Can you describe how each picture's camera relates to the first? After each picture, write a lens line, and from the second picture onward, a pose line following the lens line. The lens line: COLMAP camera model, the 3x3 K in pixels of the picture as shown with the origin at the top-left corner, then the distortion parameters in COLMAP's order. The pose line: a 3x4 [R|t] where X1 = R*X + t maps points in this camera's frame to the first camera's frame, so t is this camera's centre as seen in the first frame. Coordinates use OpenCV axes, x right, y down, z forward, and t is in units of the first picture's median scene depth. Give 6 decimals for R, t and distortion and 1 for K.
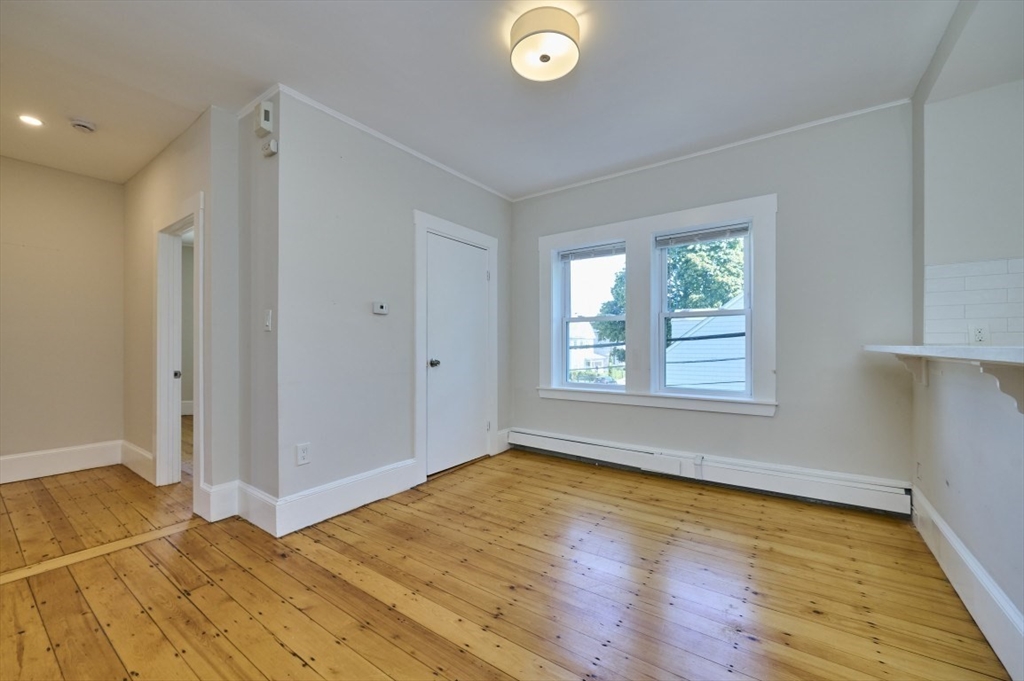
lens RADIAL K [[403.7, 0, 507.5], [0, 403.7, 343.3], [0, 0, 1]] dist [-0.001380, -0.000060]
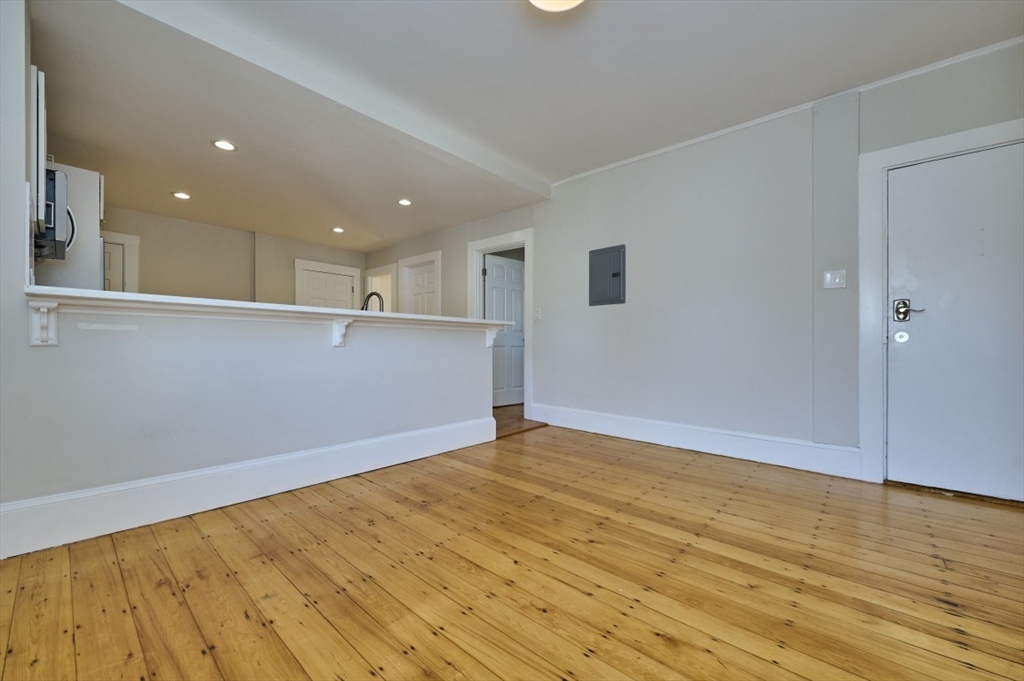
lens RADIAL K [[403.7, 0, 507.5], [0, 403.7, 343.3], [0, 0, 1]] dist [-0.001380, -0.000060]
pose [[-0.994311, -0.002878, 0.106479, 0.086389], [-0.004082, 0.999930, -0.011092, 0.097647], [-0.106440, -0.011464, -0.994253, 1.549409]]
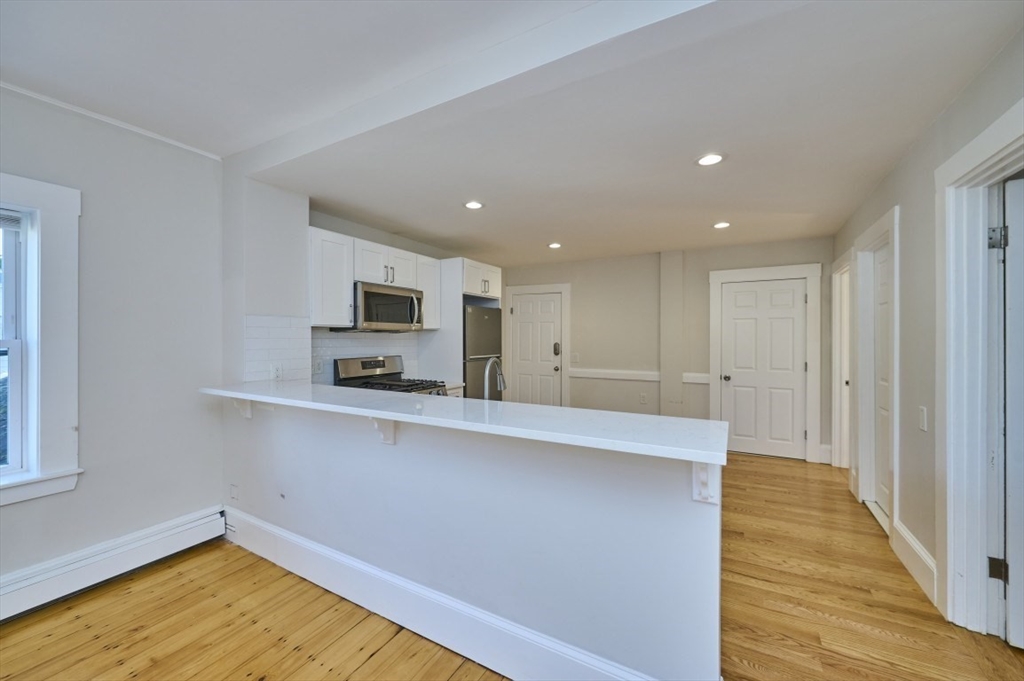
lens RADIAL K [[403.7, 0, 507.5], [0, 403.7, 343.3], [0, 0, 1]] dist [-0.001380, -0.000060]
pose [[-0.101540, -0.012809, 0.994749, -0.186813], [-0.008427, 0.999892, 0.012015, -0.123372], [-0.994796, -0.007163, -0.101637, 0.345647]]
